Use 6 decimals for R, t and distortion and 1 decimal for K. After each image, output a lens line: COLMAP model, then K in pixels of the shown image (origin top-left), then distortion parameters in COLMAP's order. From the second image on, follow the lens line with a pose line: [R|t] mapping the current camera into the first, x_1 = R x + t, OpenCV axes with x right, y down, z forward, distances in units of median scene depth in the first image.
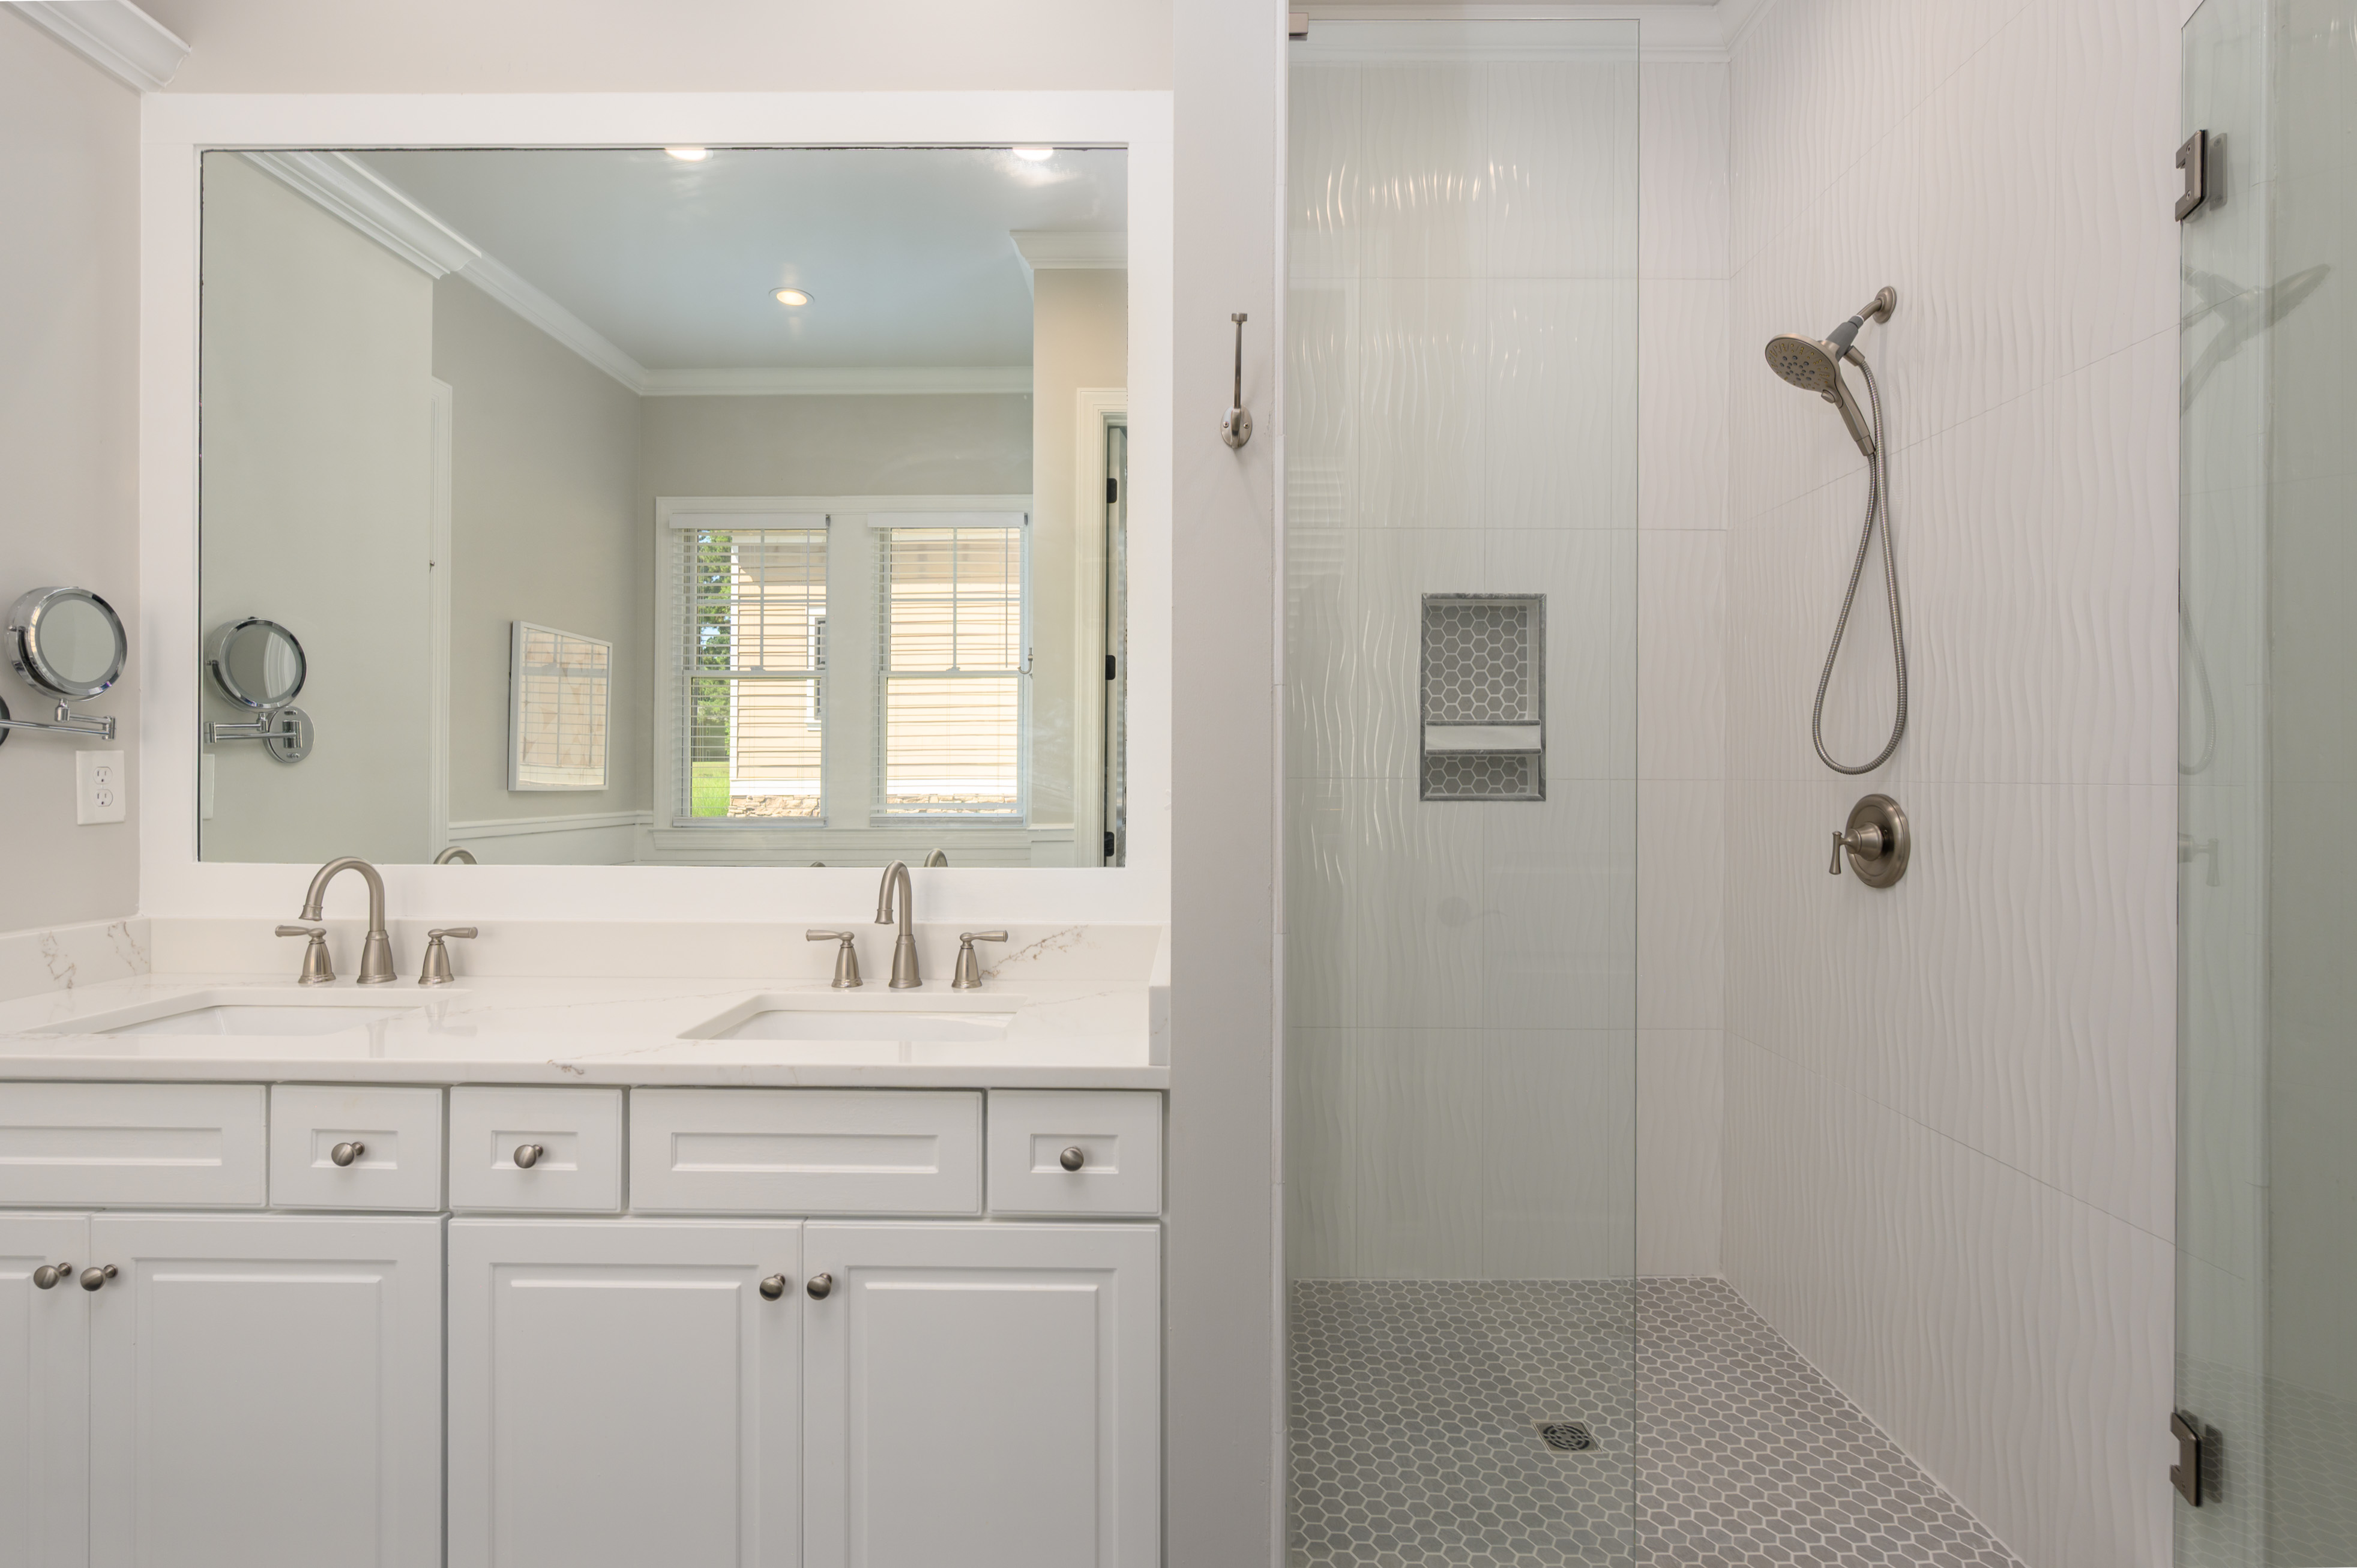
lens RADIAL K [[1027.0, 0, 1180.9], [0, 1027.0, 800.5], [0, 0, 1]] dist [-0.000967, -0.000305]
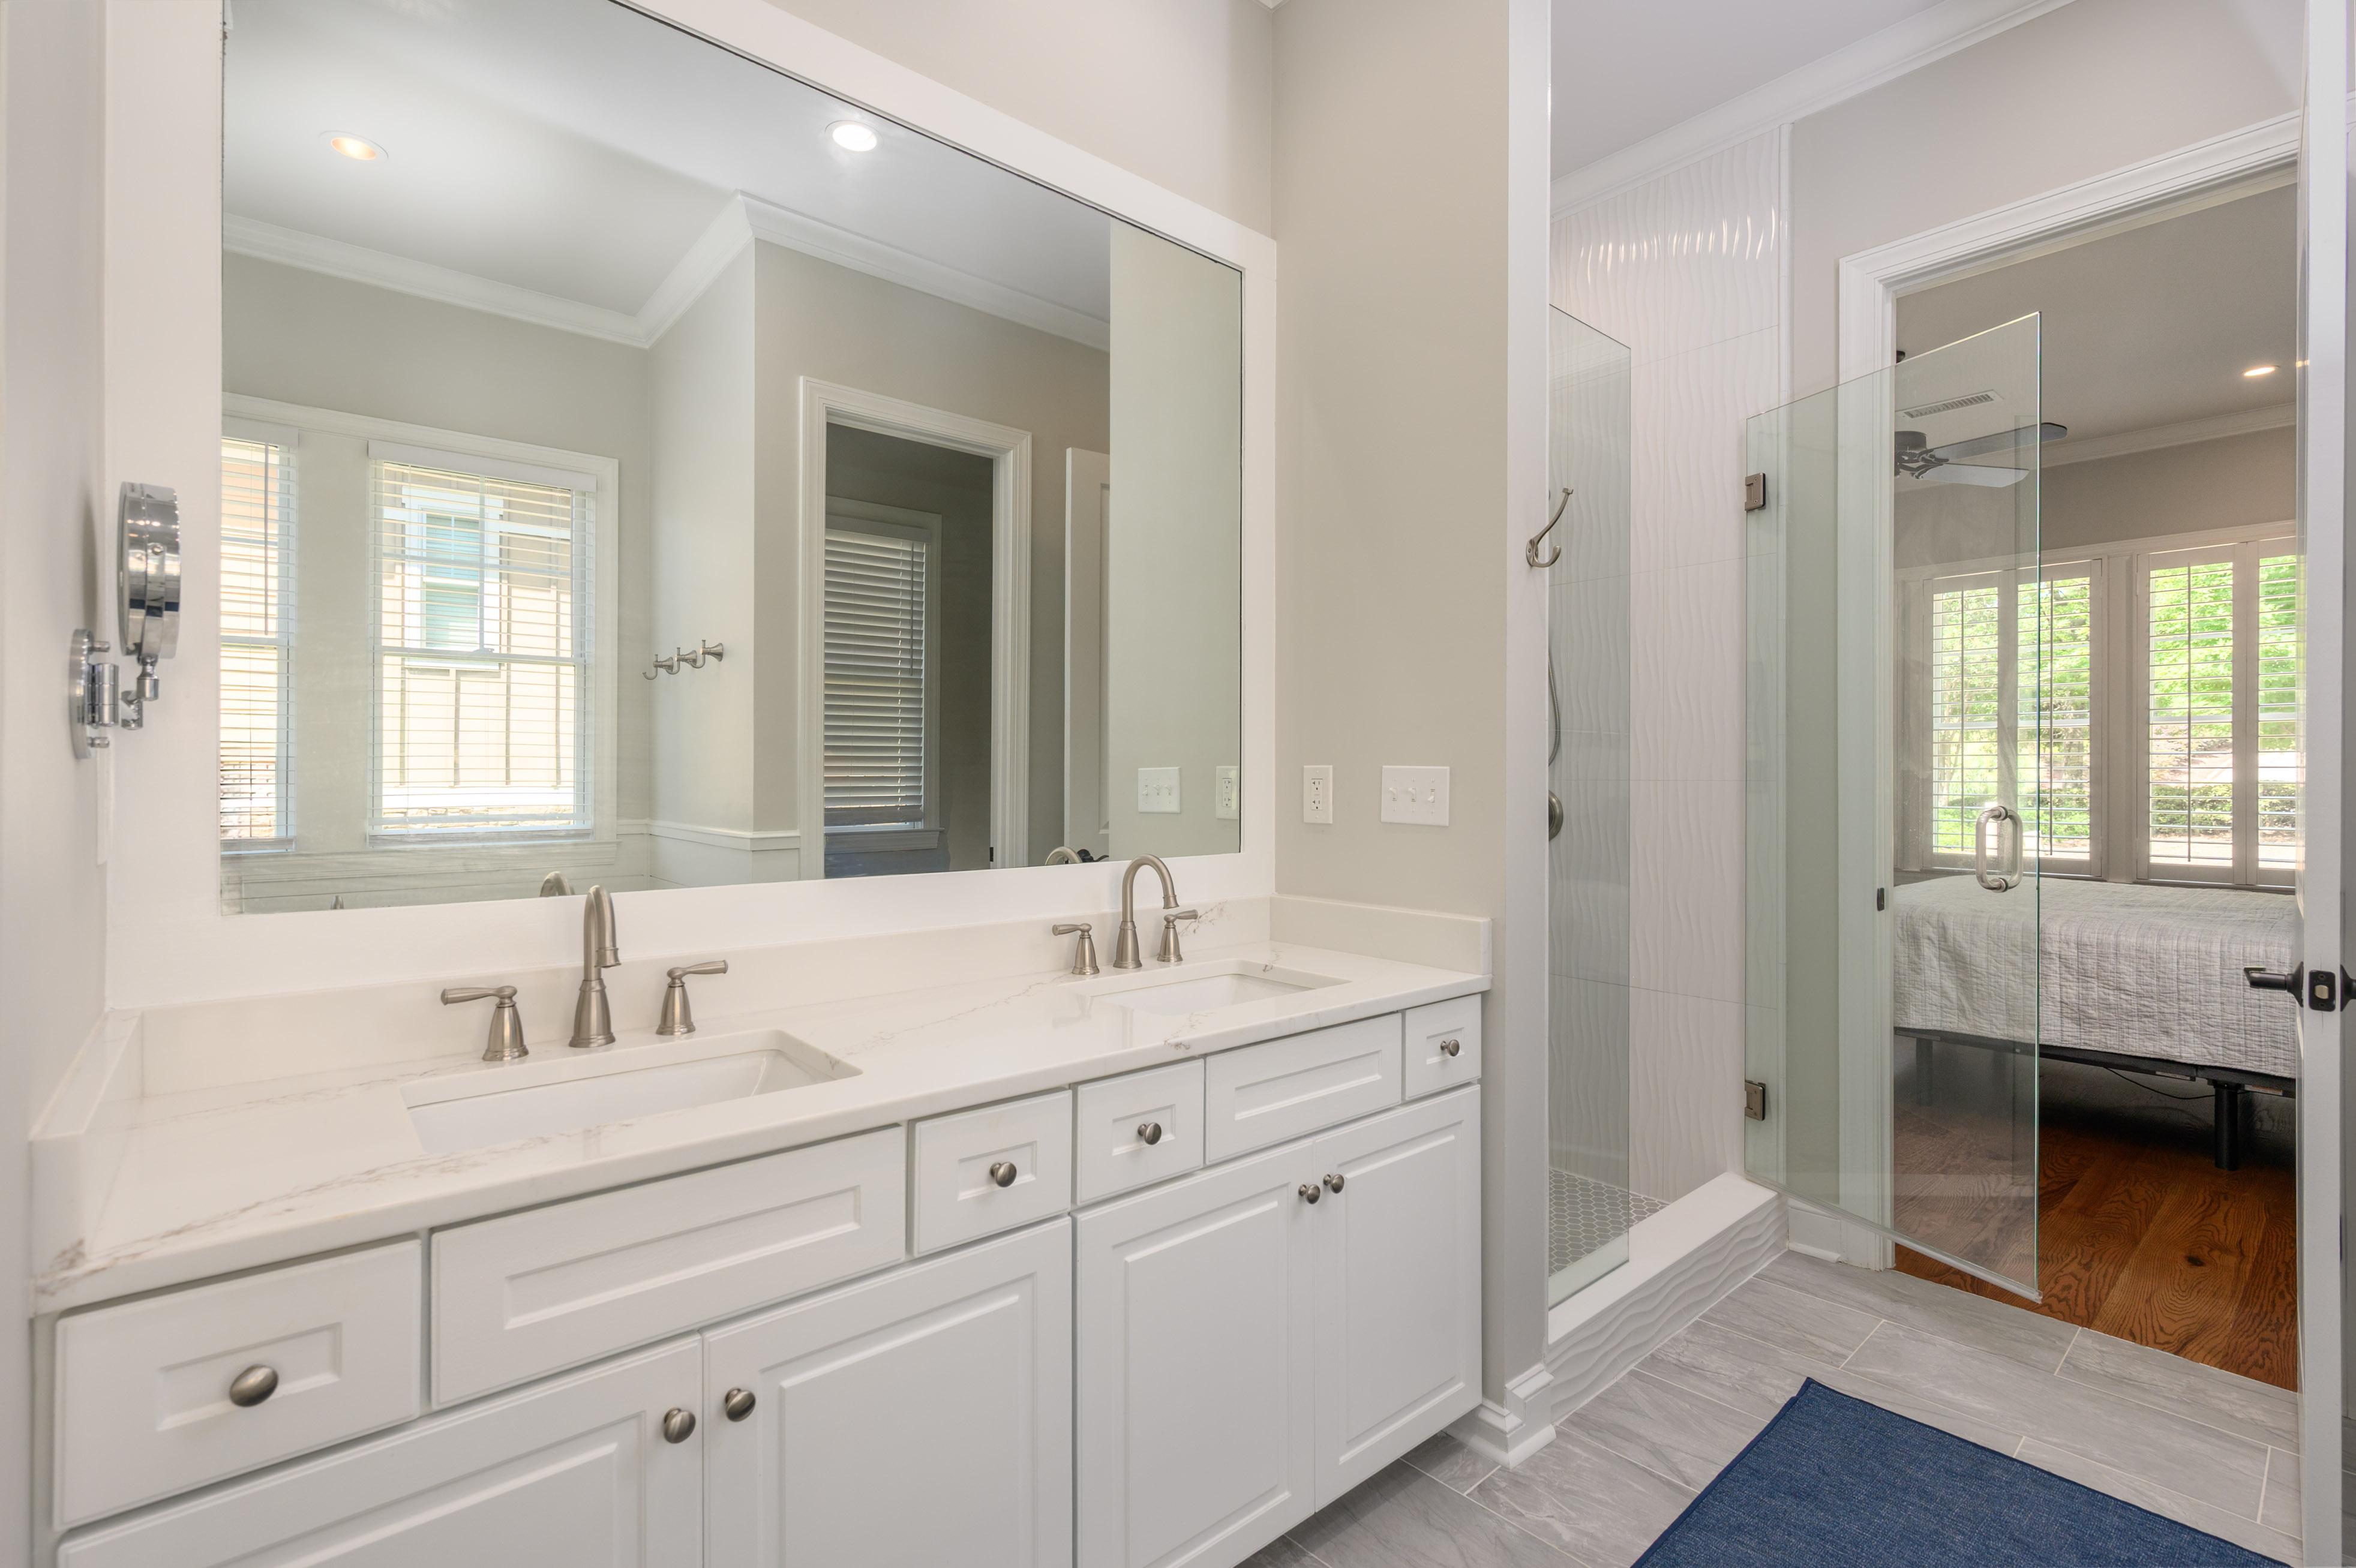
lens RADIAL K [[1086.0, 0, 1178.0], [0, 1086.0, 784.0], [0, 0, 1]] dist [-0.001270, -0.000309]
pose [[0.744880, -0.003893, 0.667187, -1.309710], [0.024003, 0.999492, -0.020966, 0.010511], [-0.666766, 0.031632, 0.744595, 0.125787]]
